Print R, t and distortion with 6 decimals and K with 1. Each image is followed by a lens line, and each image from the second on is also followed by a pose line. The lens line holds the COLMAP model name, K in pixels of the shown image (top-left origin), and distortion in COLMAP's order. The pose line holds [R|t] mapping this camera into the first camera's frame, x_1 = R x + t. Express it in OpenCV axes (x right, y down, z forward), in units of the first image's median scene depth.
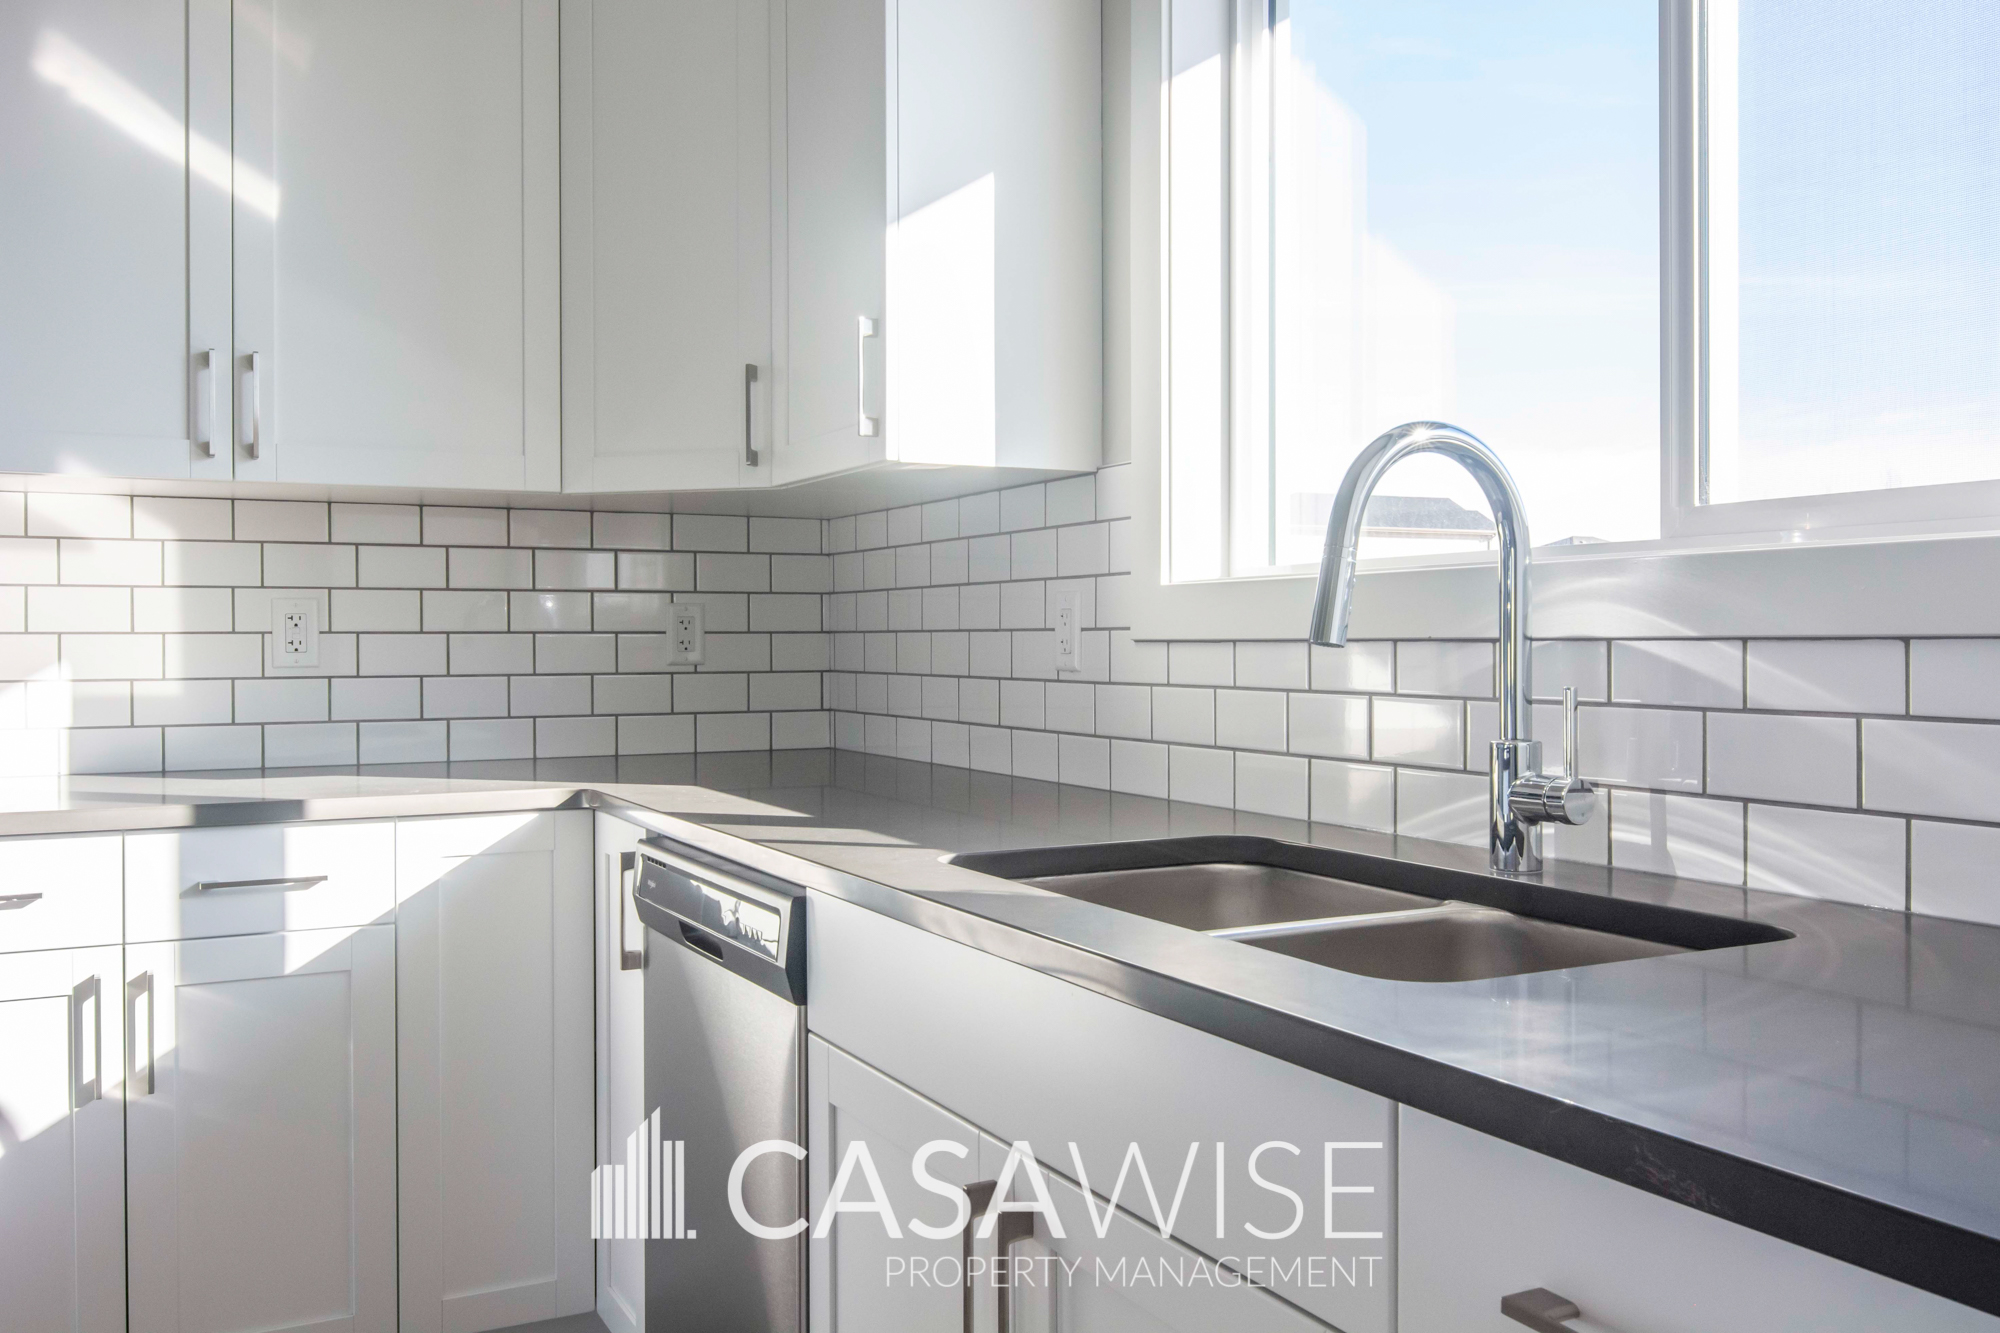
lens RADIAL K [[1702.8, 0, 1000.0], [0, 1702.8, 666.5], [0, 0, 1]] dist [0.065238, 0.000957]
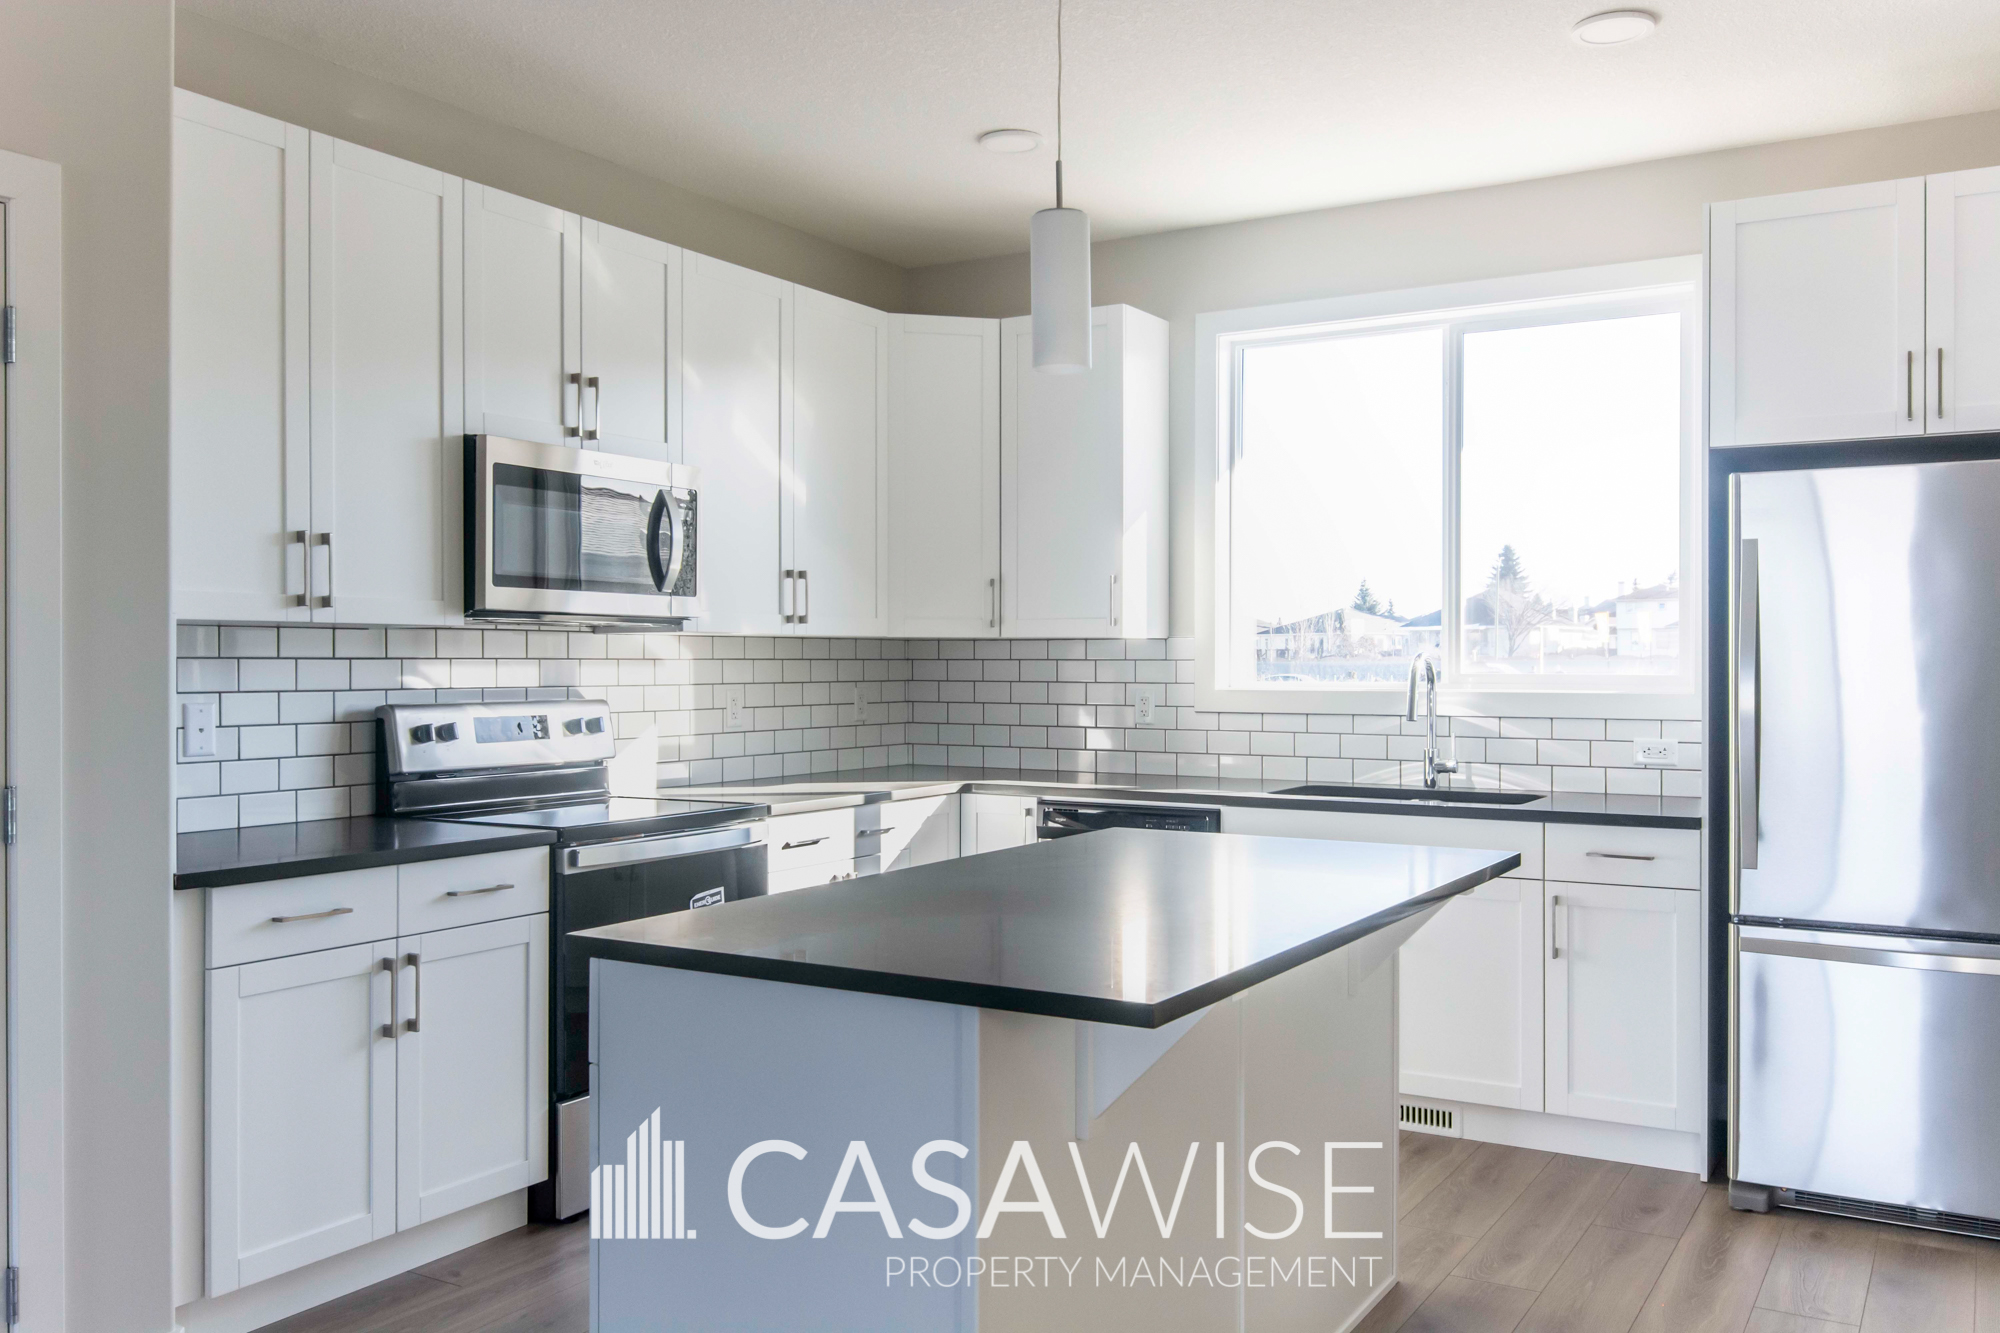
lens RADIAL K [[1702.8, 0, 1000.0], [0, 1702.8, 666.5], [0, 0, 1]] dist [0.065238, 0.000957]
pose [[0.836053, 0.002579, 0.548642, -1.443912], [0.004122, 0.999931, -0.010982, -0.052938], [-0.548632, 0.011443, 0.835985, -0.835425]]
